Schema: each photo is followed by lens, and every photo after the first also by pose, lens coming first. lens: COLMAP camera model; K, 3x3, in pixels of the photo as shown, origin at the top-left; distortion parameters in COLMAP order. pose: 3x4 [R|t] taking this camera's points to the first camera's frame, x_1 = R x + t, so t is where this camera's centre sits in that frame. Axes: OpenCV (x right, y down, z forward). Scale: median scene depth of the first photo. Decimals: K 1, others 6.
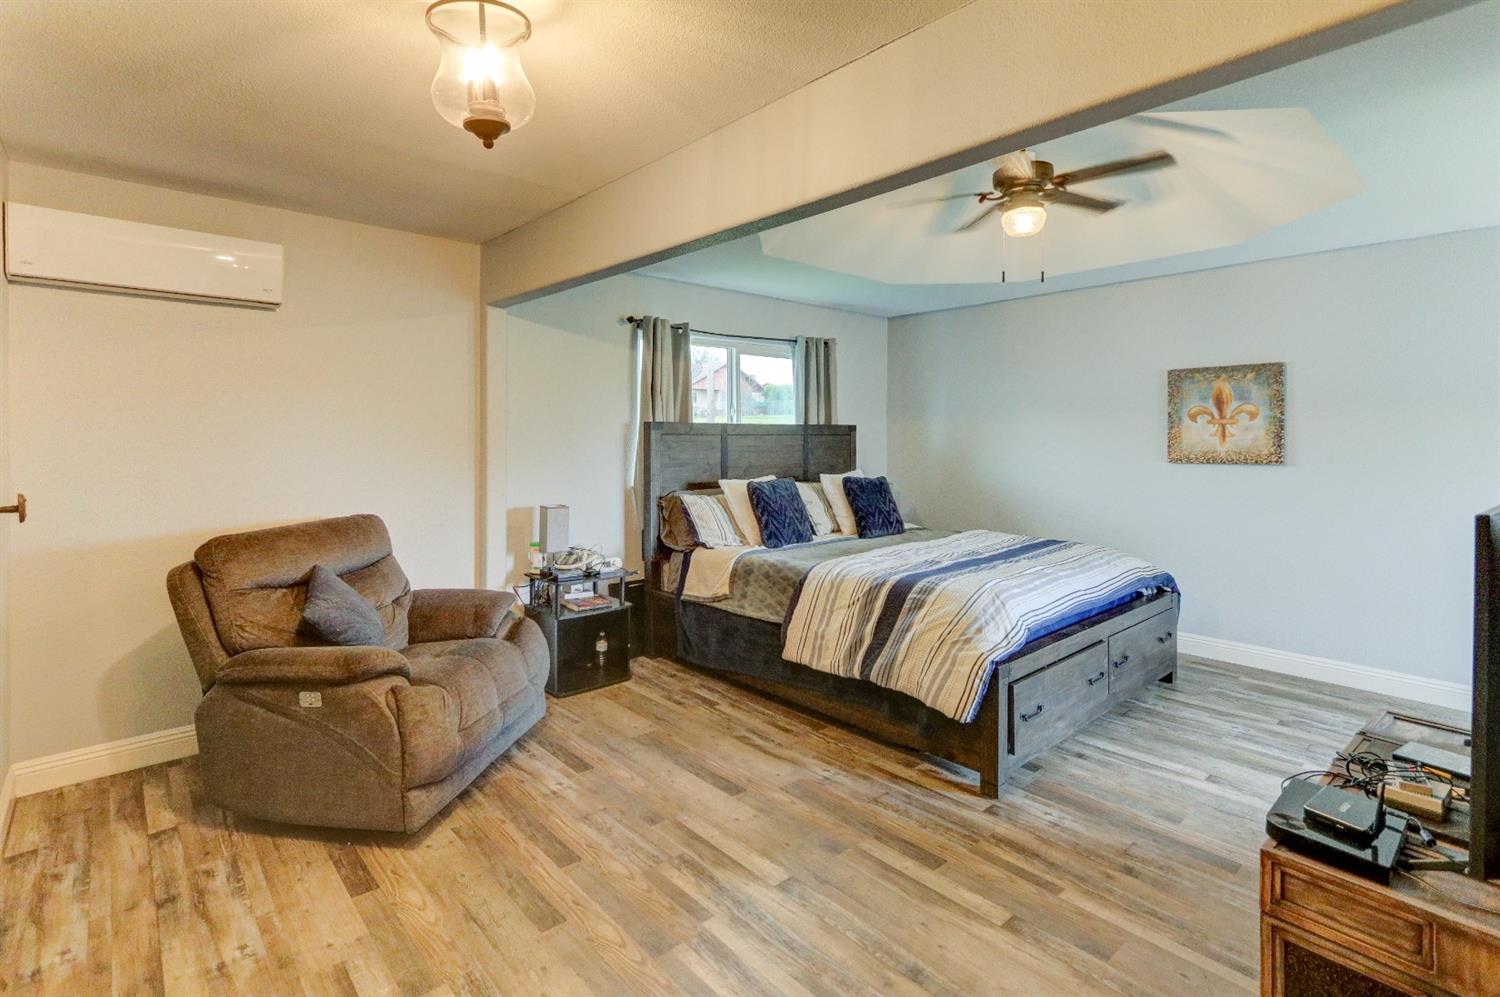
lens RADIAL K [[717.4, 0, 684.8], [0, 717.4, 429.0], [0, 0, 1]] dist [0.002985, 0.000668]
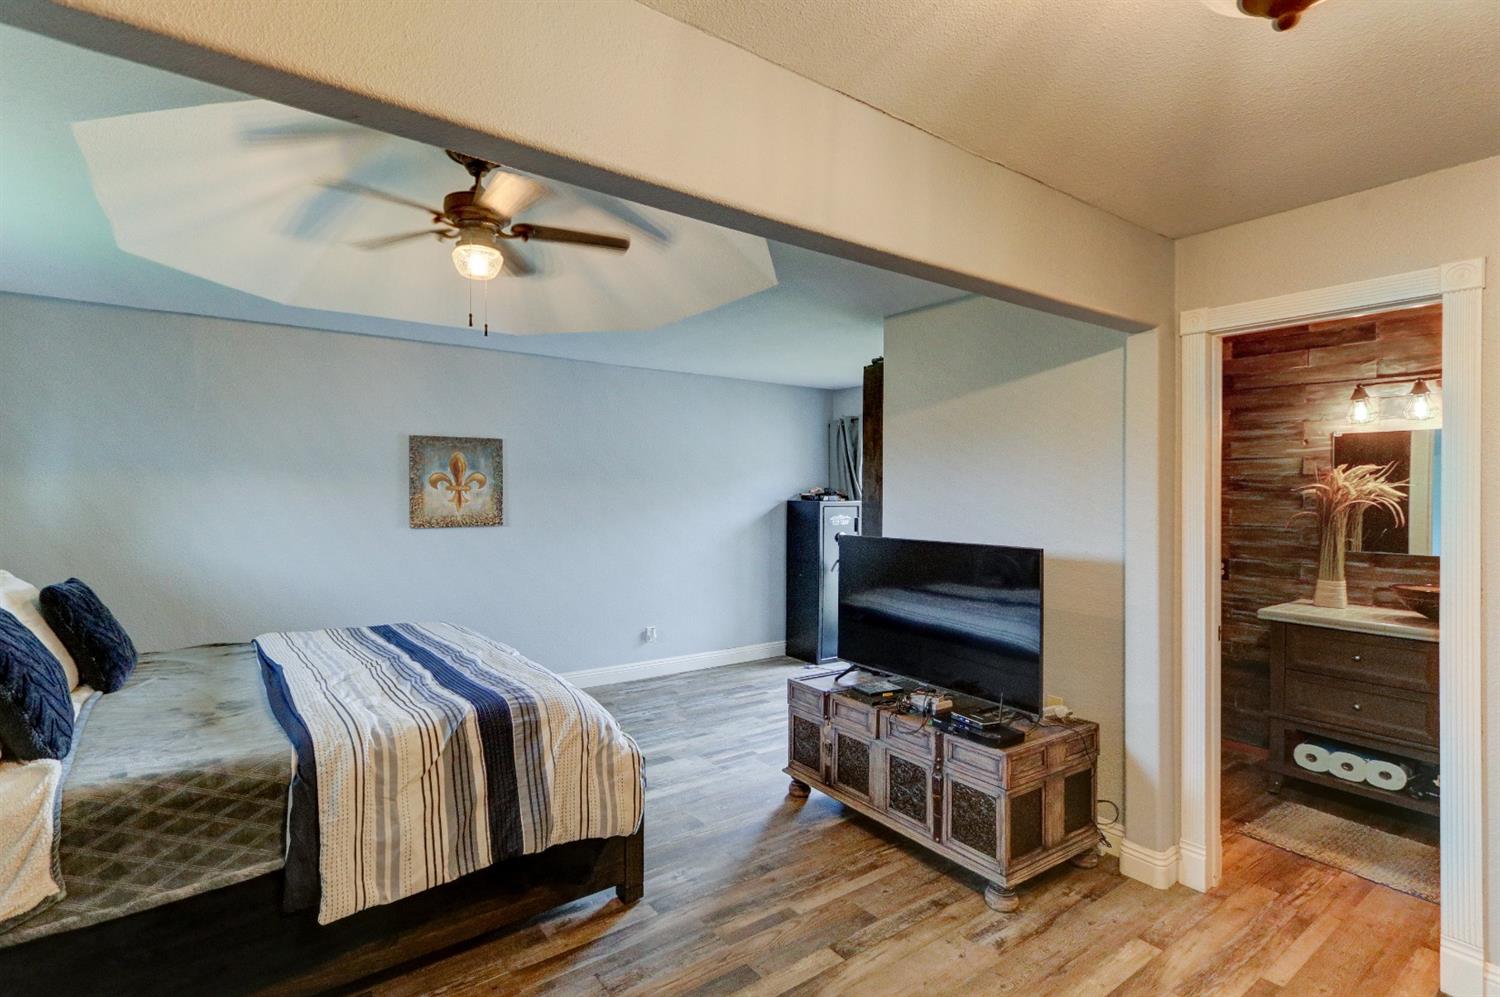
lens RADIAL K [[713.1, 0, 747.4], [0, 713.1, 481.2], [0, 0, 1]] dist [0.002322, 0.000620]
pose [[0.040109, 0.015437, 0.999076, -0.328575], [-0.014015, 0.999791, -0.014886, -0.011557], [-0.999097, -0.013405, 0.040317, 0.545681]]
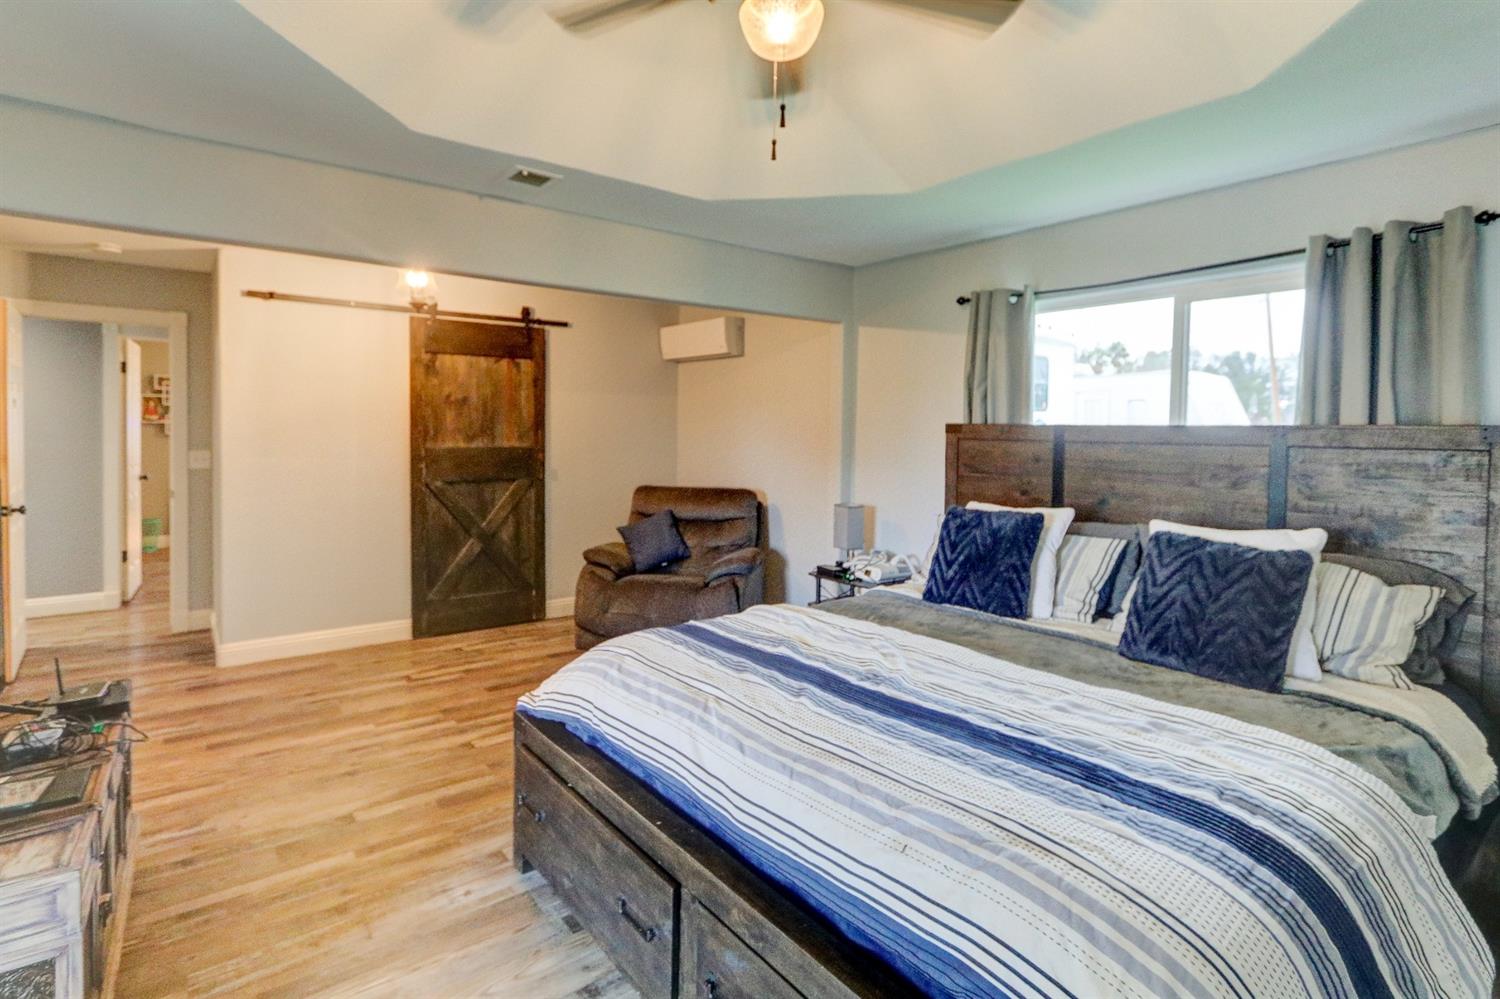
lens RADIAL K [[721.2, 0, 752.8], [0, 721.2, 433.3], [0, 0, 1]] dist [-0.001084, -0.000135]
pose [[-0.008448, 0.003496, -0.999958, 0.841675], [-0.010035, 0.999943, 0.003581, -0.000159], [0.999914, 0.010065, -0.008412, 0.841607]]
